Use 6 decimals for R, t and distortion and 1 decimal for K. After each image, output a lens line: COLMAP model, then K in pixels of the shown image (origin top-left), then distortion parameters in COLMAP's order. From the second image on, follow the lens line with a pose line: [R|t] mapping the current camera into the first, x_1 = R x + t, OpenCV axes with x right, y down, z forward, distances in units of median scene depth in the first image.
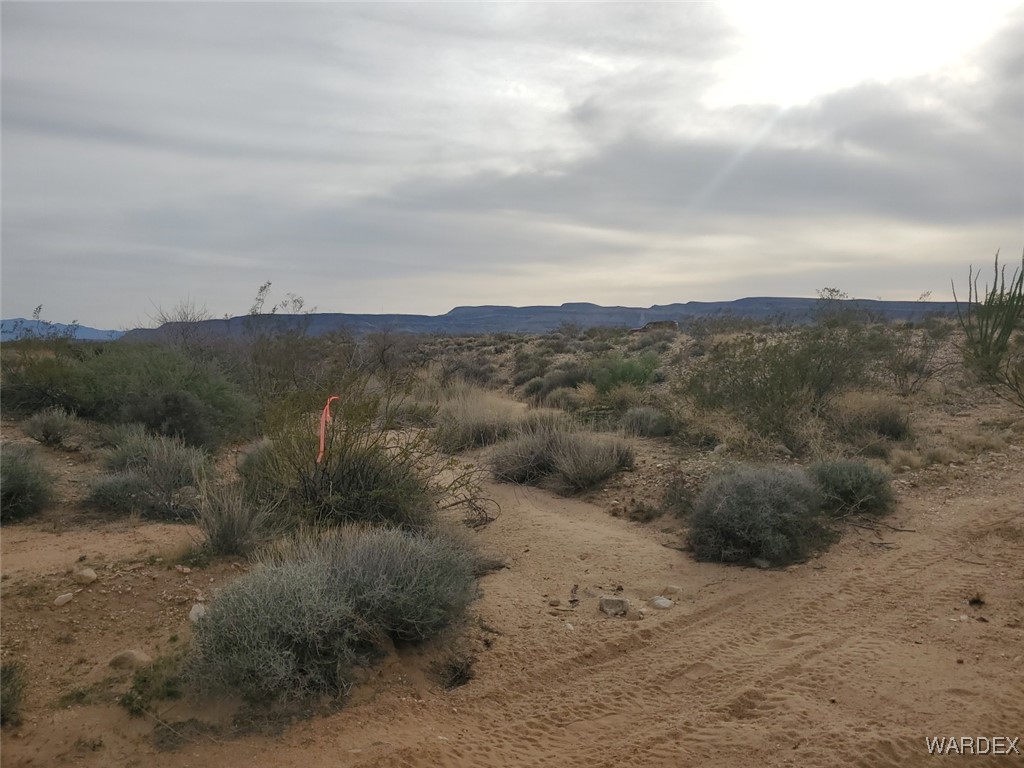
lens RADIAL K [[784.2, 0, 512.0], [0, 784.2, 384.0], [0, 0, 1]] dist [-0.007138, 0.000224]
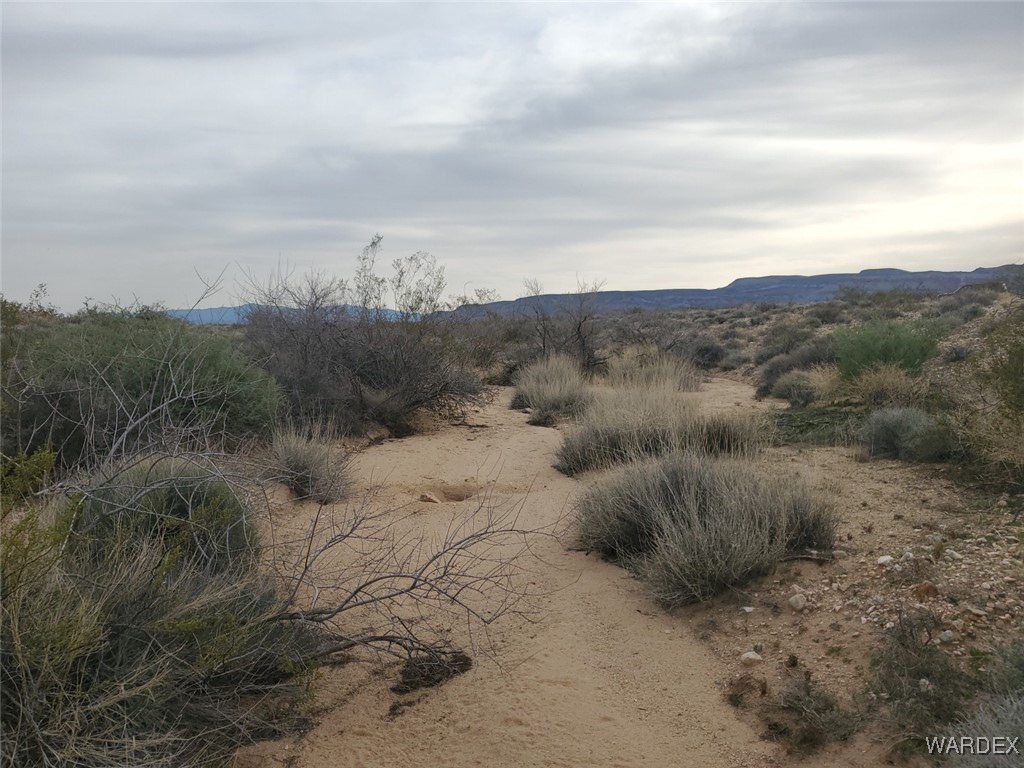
lens RADIAL K [[784.2, 0, 512.0], [0, 784.2, 384.0], [0, 0, 1]] dist [-0.007138, 0.000224]
pose [[0.936353, 0.006229, -0.351004, 0.059462], [0.004163, 0.999575, 0.028842, -0.003300], [0.351035, -0.028468, 0.935930, 0.211843]]
